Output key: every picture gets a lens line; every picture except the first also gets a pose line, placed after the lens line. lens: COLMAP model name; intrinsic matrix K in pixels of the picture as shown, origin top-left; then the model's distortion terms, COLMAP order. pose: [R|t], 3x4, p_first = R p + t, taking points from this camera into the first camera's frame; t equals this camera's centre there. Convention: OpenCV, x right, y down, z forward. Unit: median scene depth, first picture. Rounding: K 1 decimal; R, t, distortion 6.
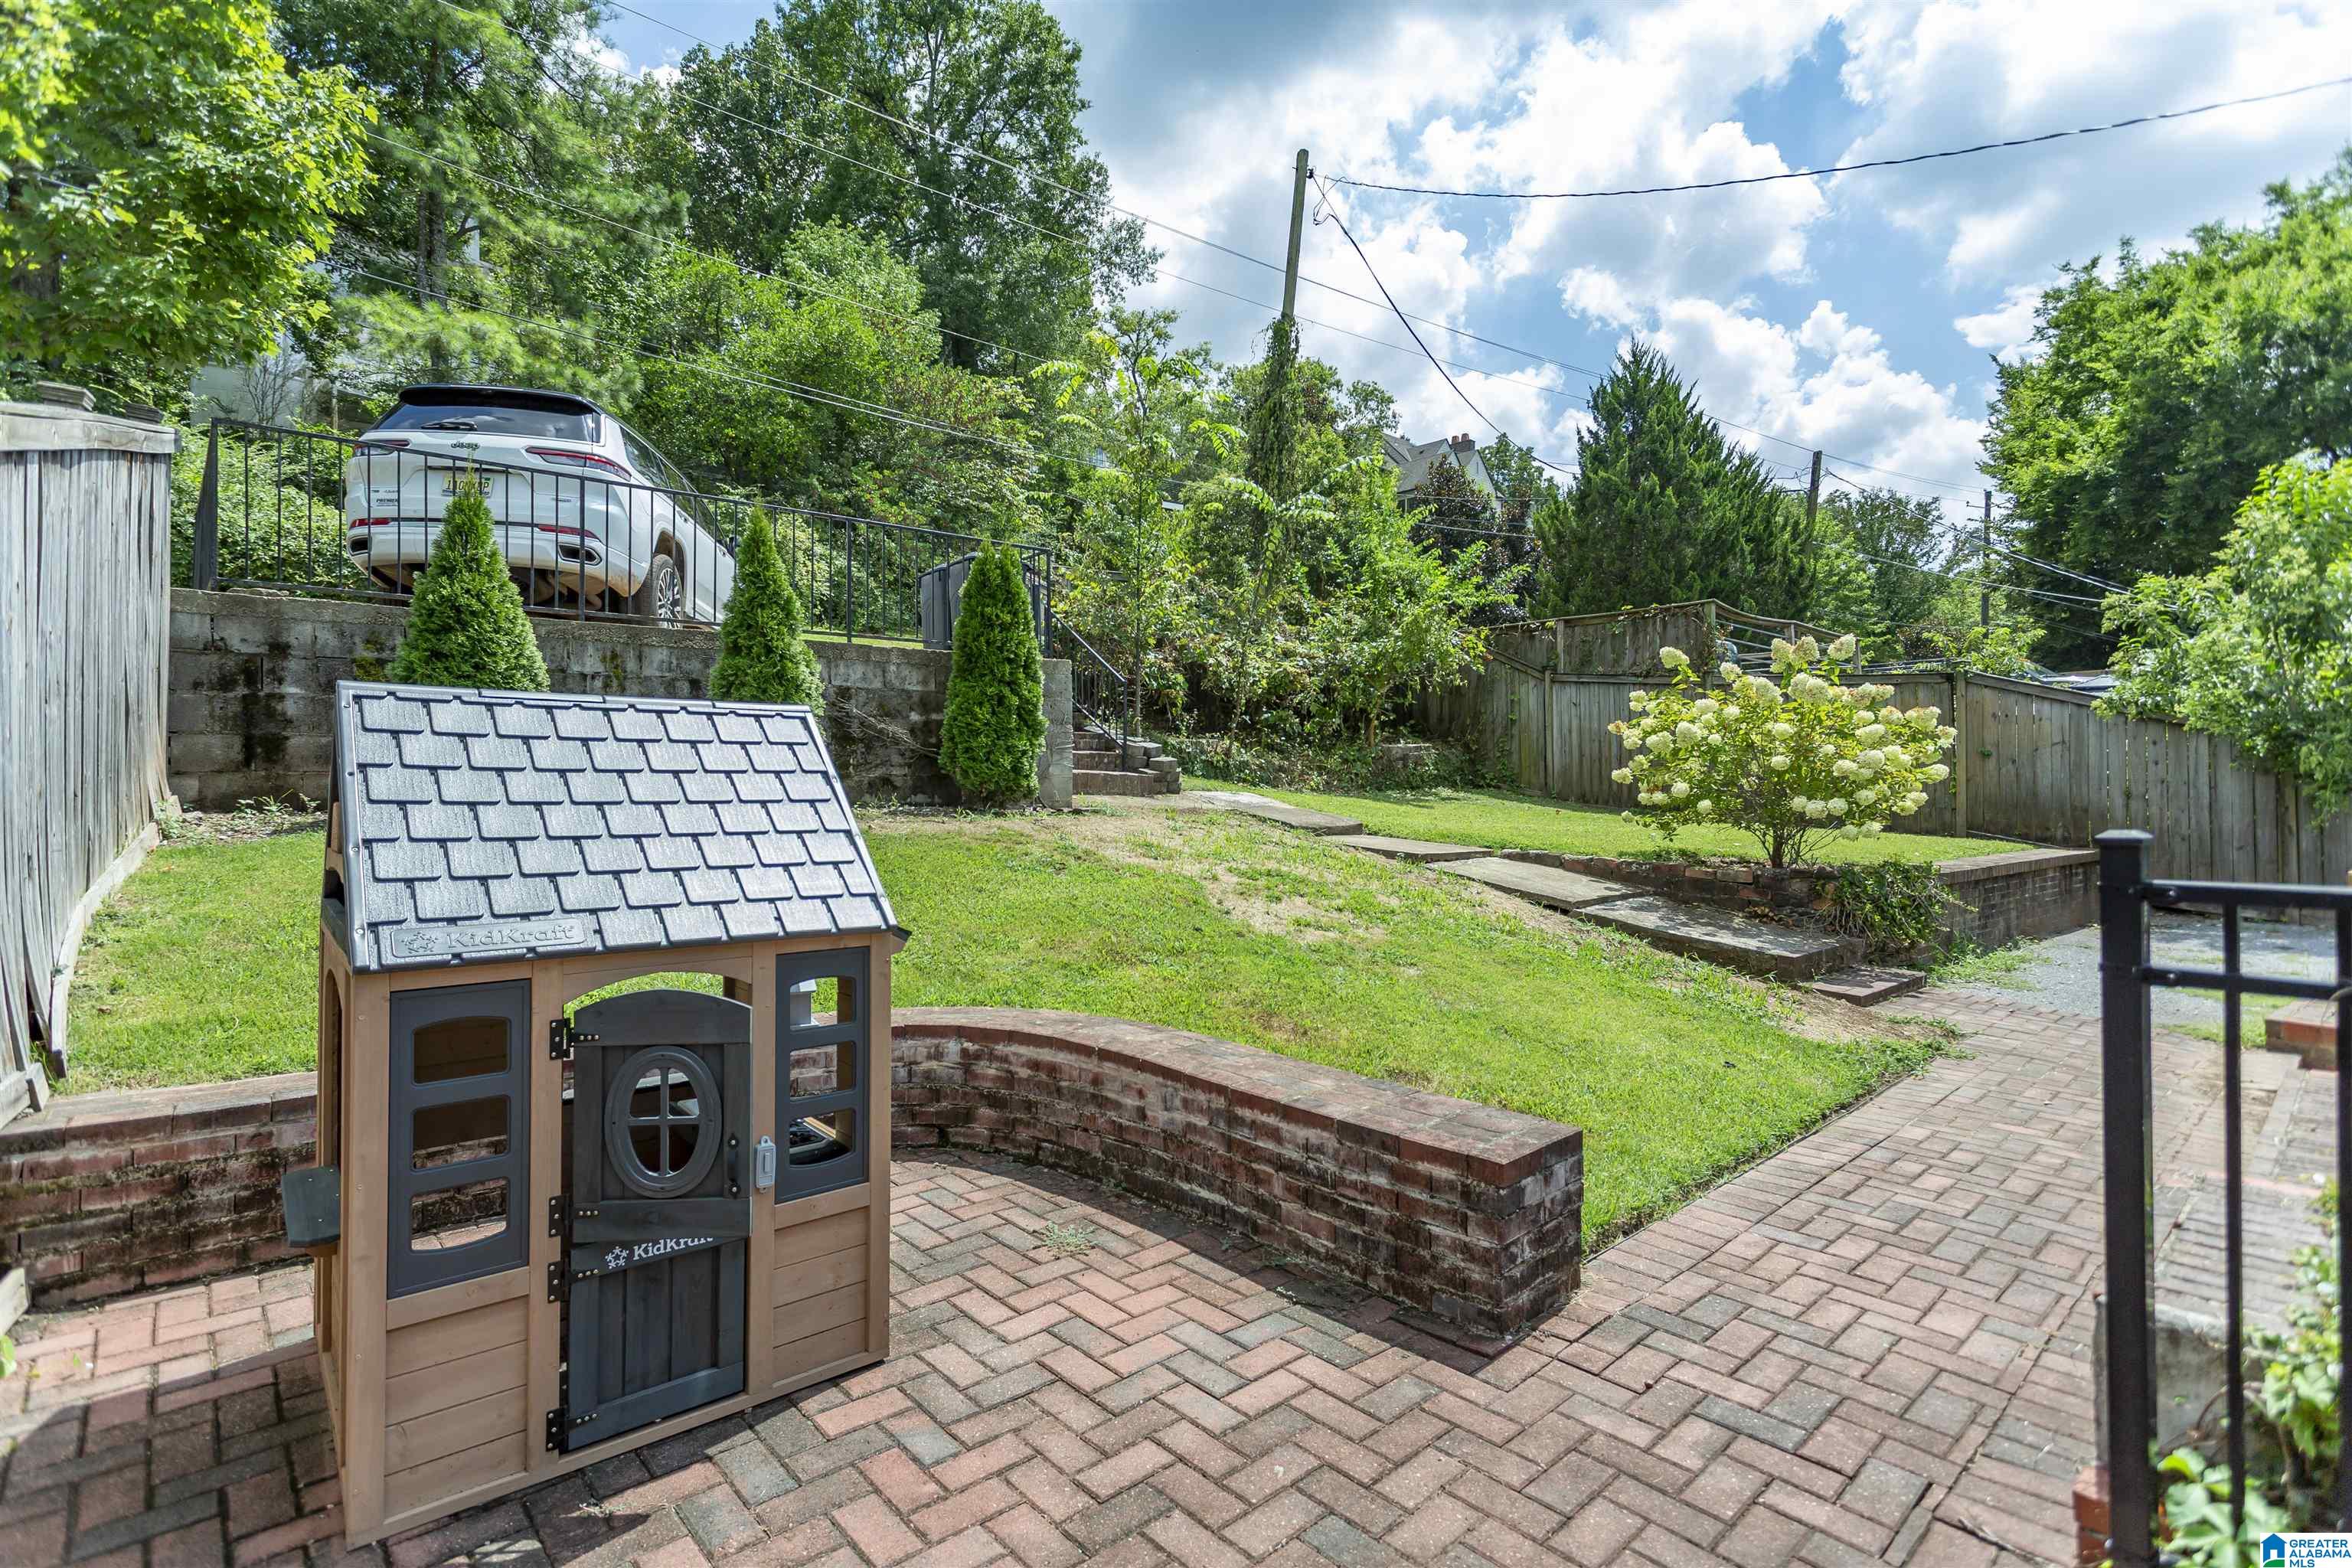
lens RADIAL K [[1118.2, 0, 1167.4], [0, 1118.2, 742.1], [0, 0, 1]] dist [0.012879, 0.000415]
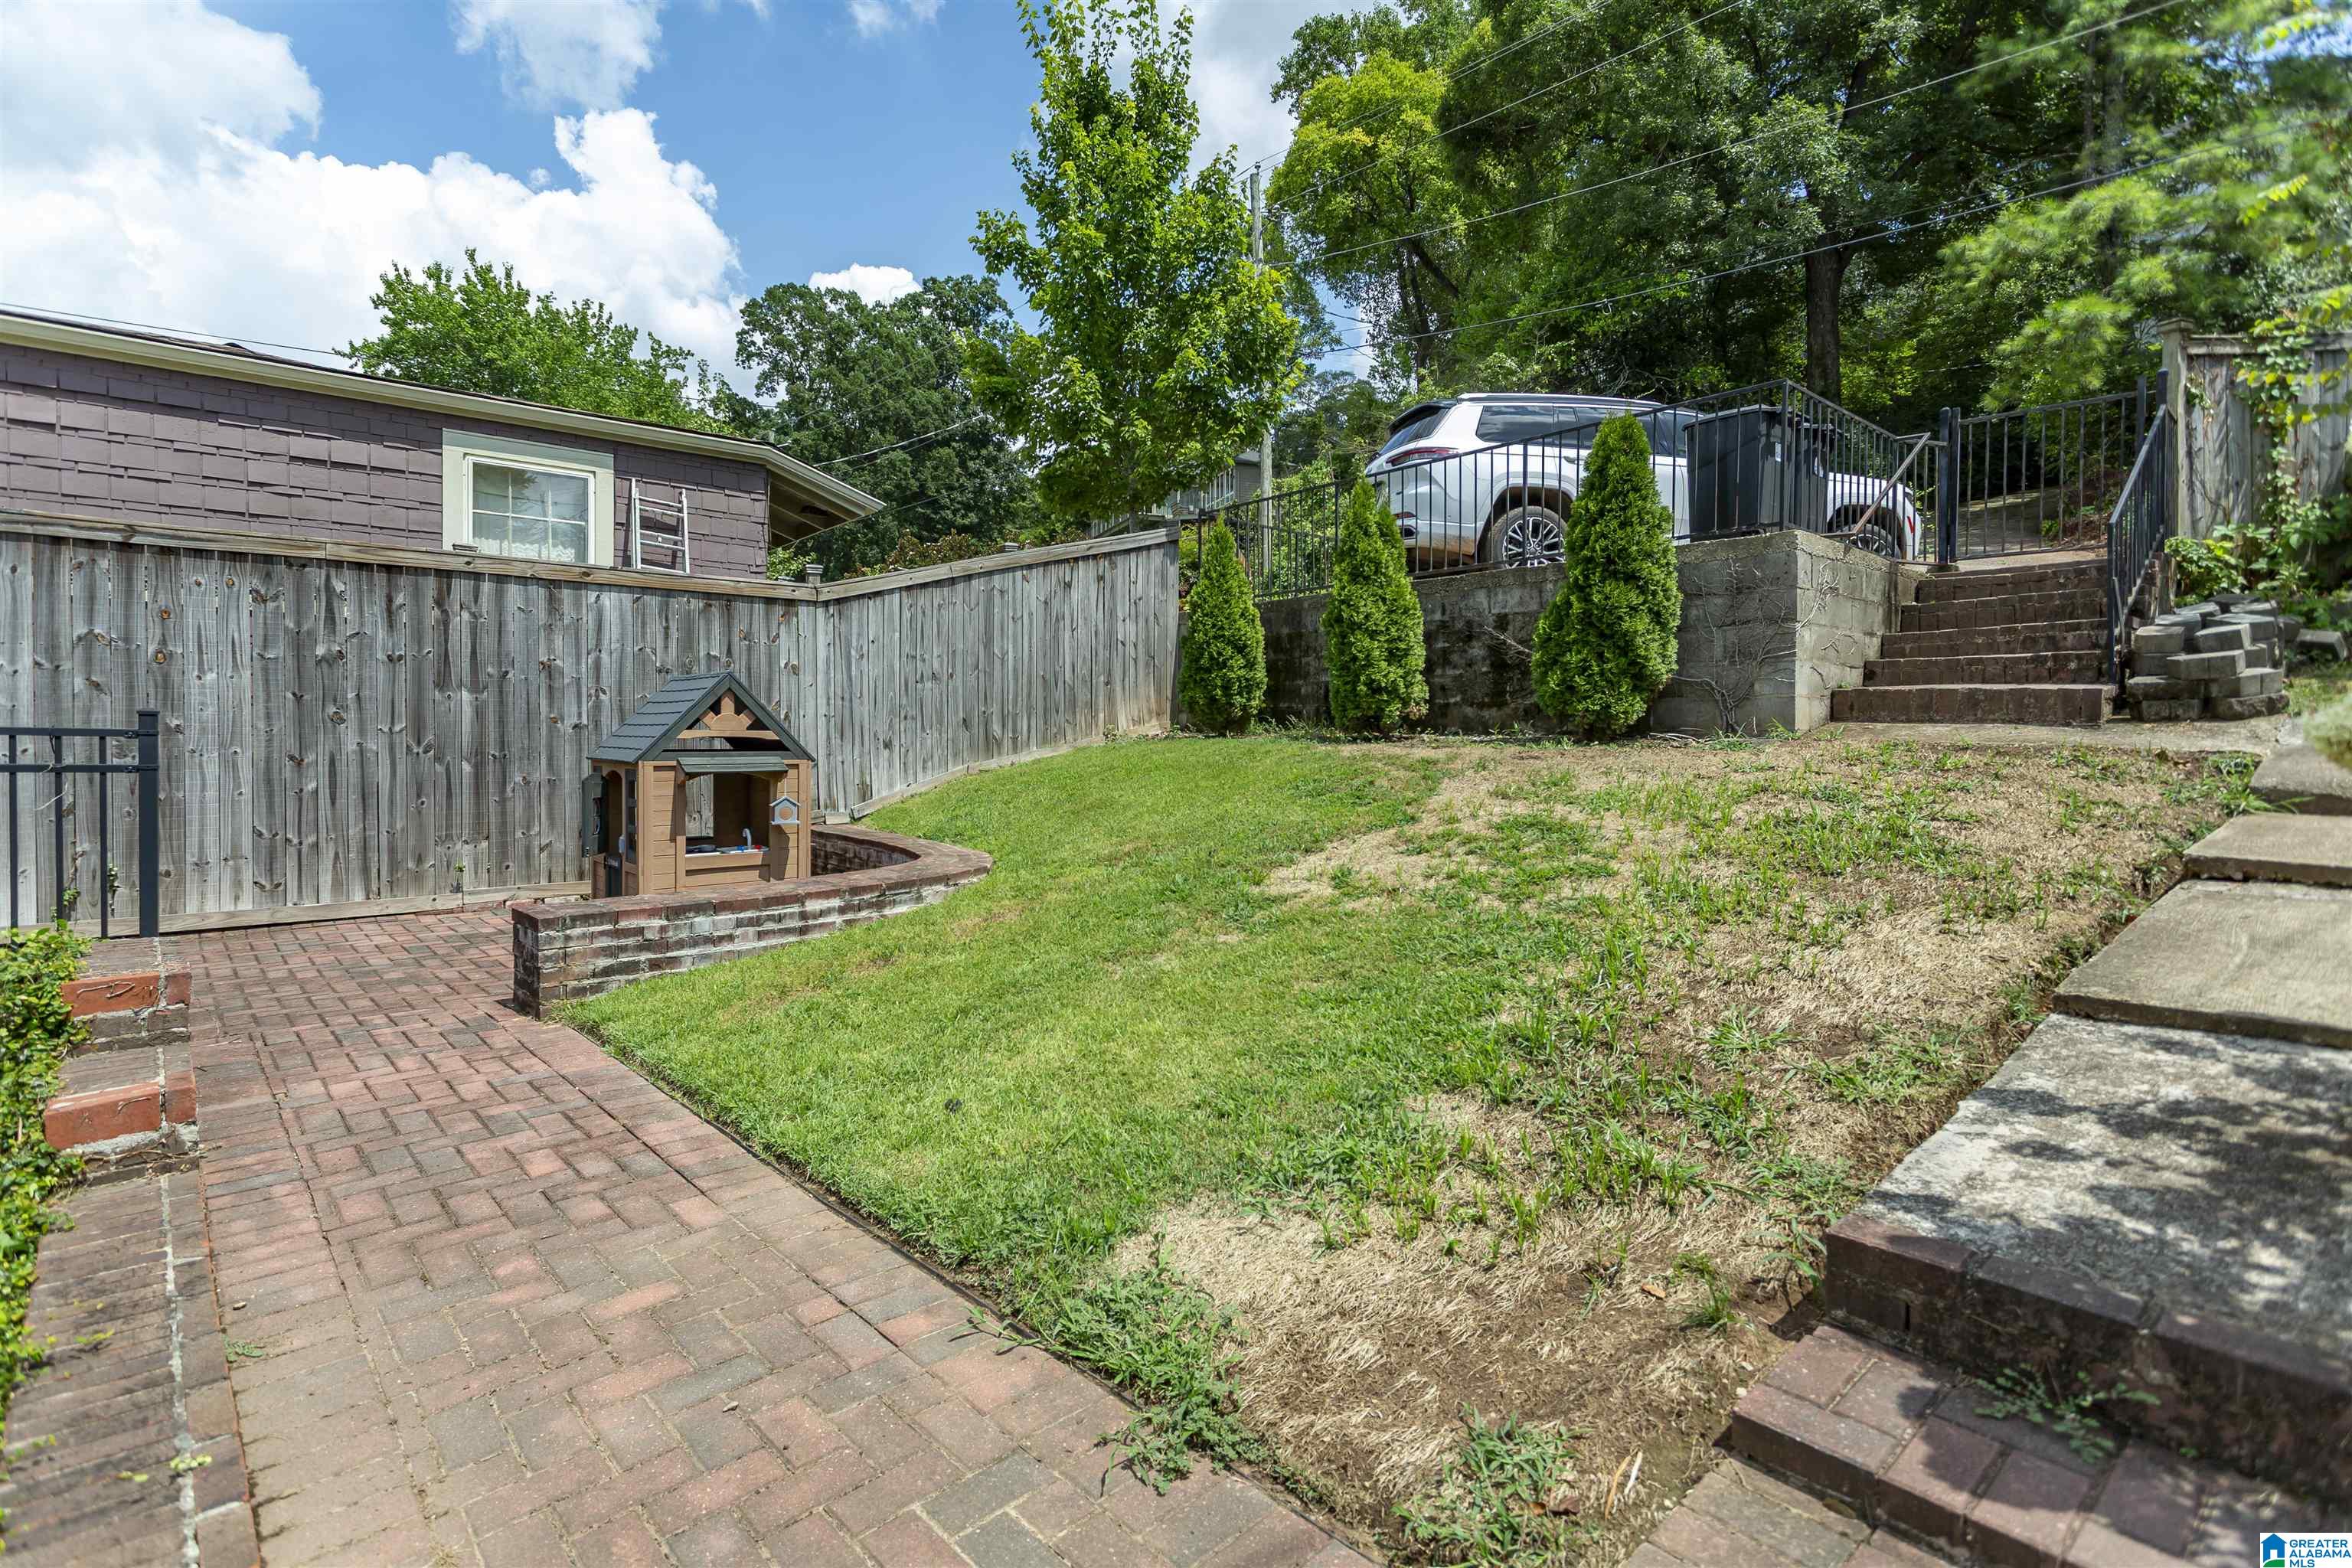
lens RADIAL K [[1118.2, 0, 1167.4], [0, 1118.2, 742.1], [0, 0, 1]] dist [0.012879, 0.000415]
pose [[0.002502, 0.010059, -0.999946, 1.475860], [0.040242, 0.999138, 0.010152, 0.090506], [0.999187, -0.040265, 0.002095, 1.442666]]
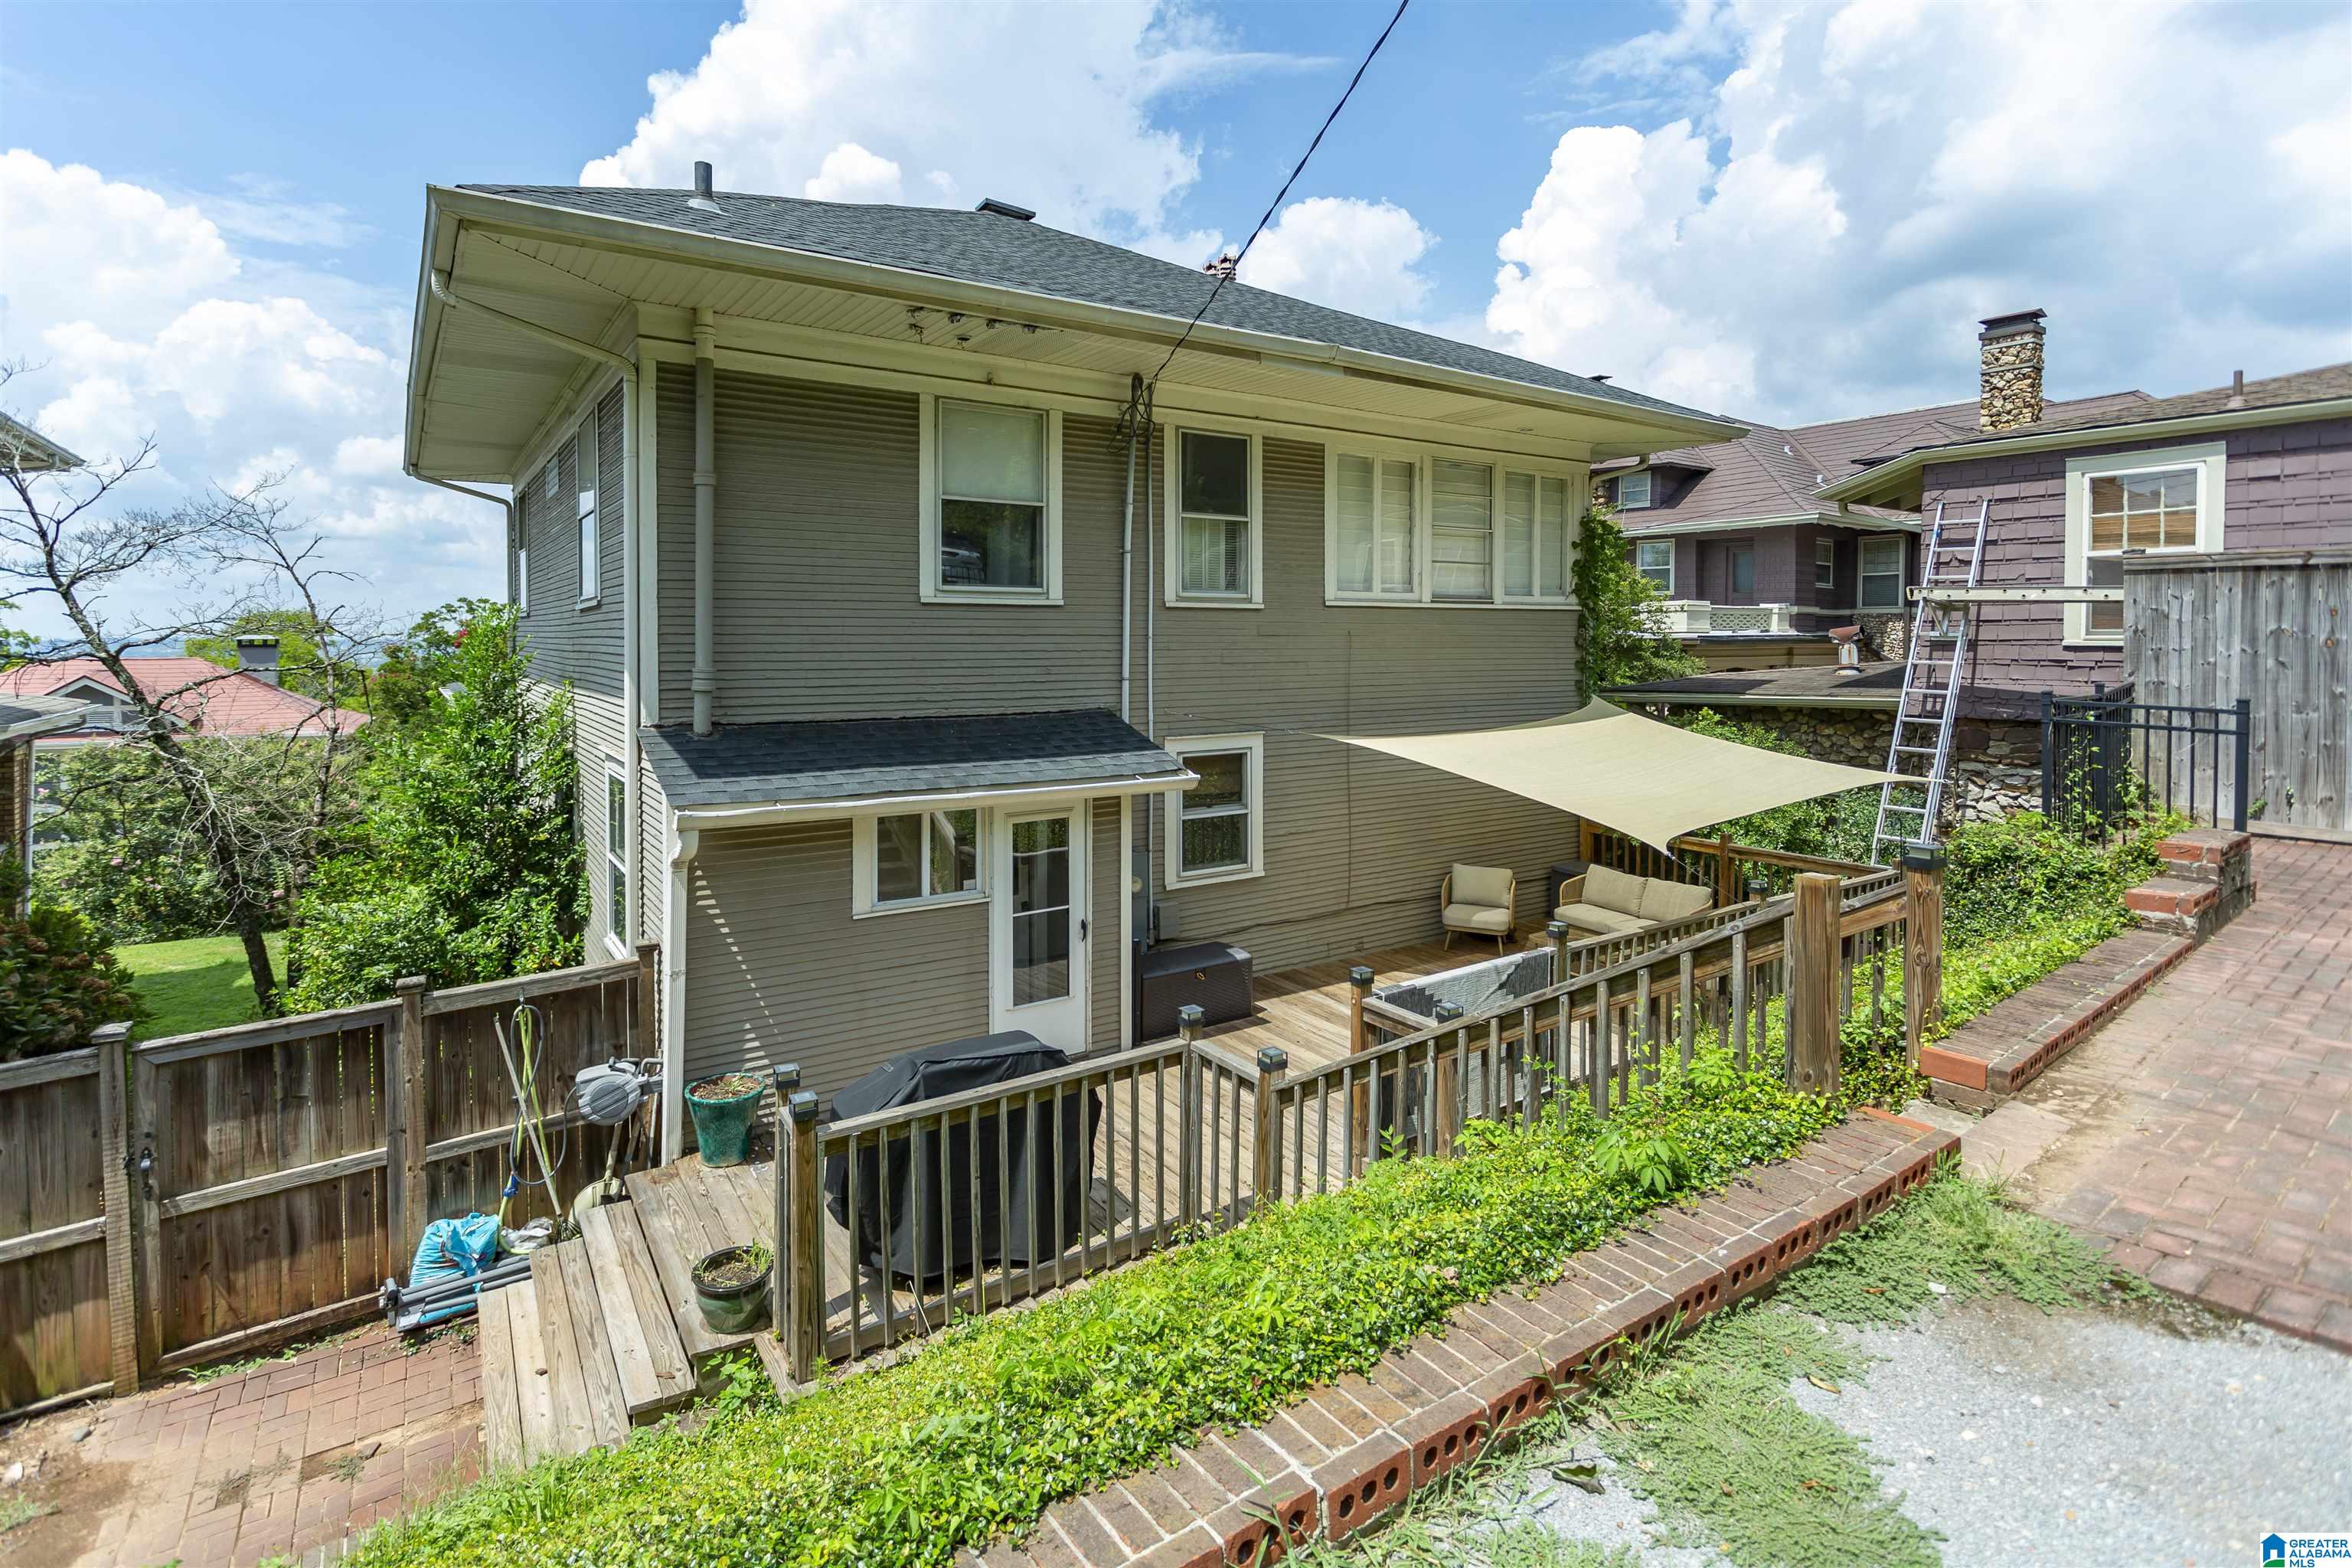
lens RADIAL K [[1121.1, 0, 1140.0], [0, 1121.1, 671.3], [0, 0, 1]] dist [0.002200, 0.001468]
pose [[-0.996330, 0.006218, 0.085365, 2.029288], [0.004908, 0.999867, -0.015556, 0.006504], [-0.085451, -0.015080, -0.996228, 2.456687]]
